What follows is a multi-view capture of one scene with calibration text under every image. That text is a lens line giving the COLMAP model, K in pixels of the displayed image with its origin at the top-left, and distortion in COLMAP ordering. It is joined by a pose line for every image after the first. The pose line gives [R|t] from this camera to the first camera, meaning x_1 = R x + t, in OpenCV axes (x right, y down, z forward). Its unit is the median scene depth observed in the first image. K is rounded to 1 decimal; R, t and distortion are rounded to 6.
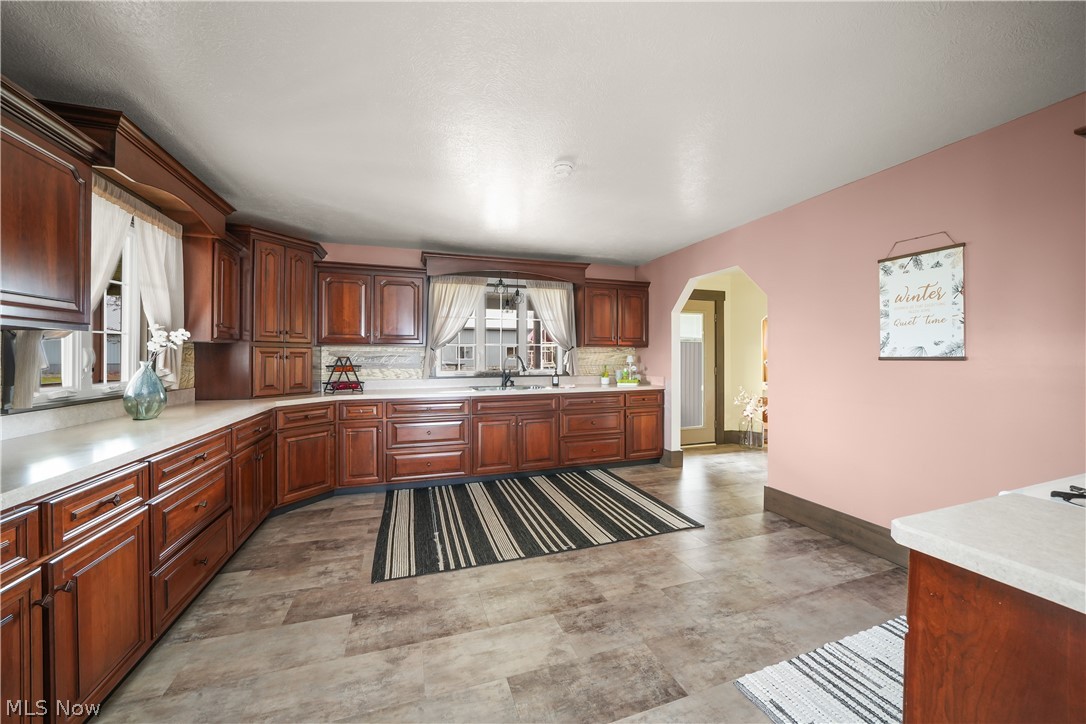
lens RADIAL K [[377.7, 0, 541.1], [0, 377.7, 358.5], [0, 0, 1]] dist [-0.002801, -0.000101]
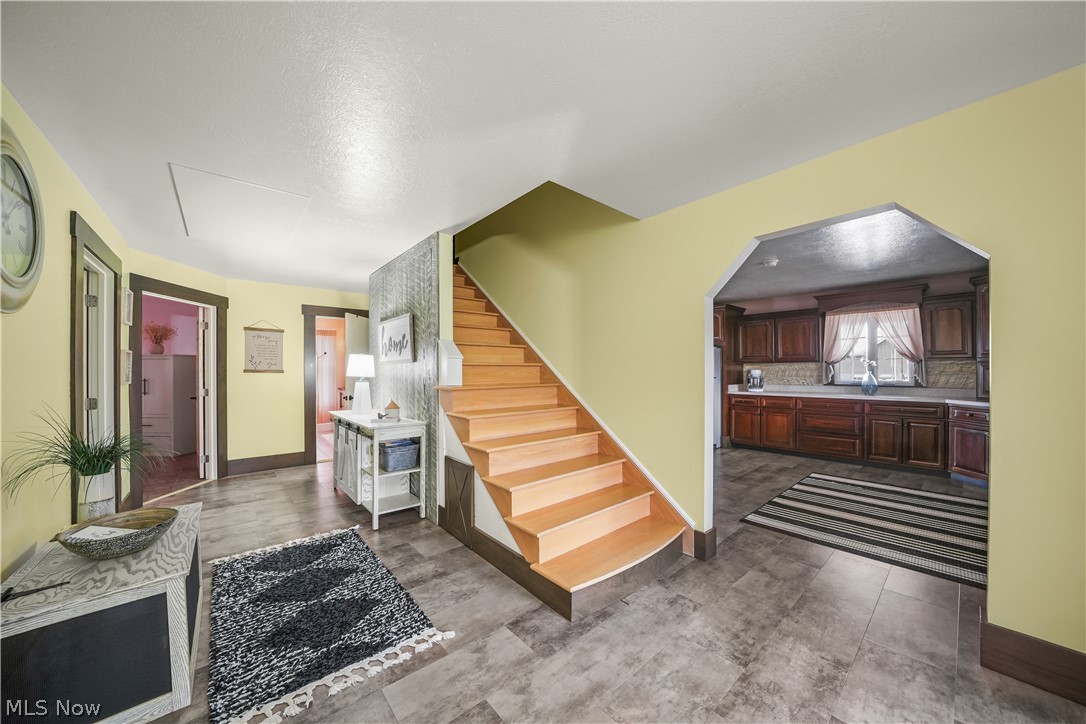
lens RADIAL K [[377.7, 0, 541.4], [0, 377.7, 368.4], [0, 0, 1]] dist [-0.002801, -0.000101]
pose [[-0.915513, 0.003537, -0.402273, 1.547399], [0.005635, 0.999976, -0.004033, -0.016989], [0.402249, -0.005959, -0.915511, 1.932996]]
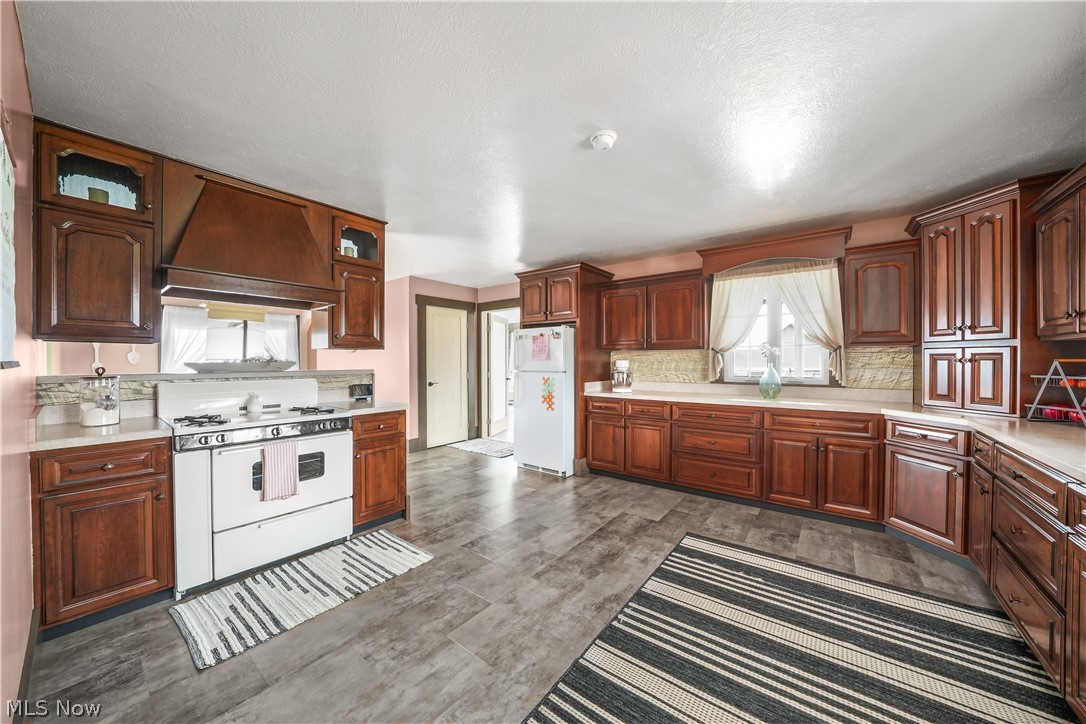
lens RADIAL K [[377.7, 0, 535.4], [0, 377.7, 362.8], [0, 0, 1]] dist [-0.002801, -0.000101]
pose [[-0.828730, 0.001737, -0.559647, 0.594010], [0.000384, 0.999997, 0.002535, -0.004419], [0.559649, 0.001886, -0.828727, 1.447960]]
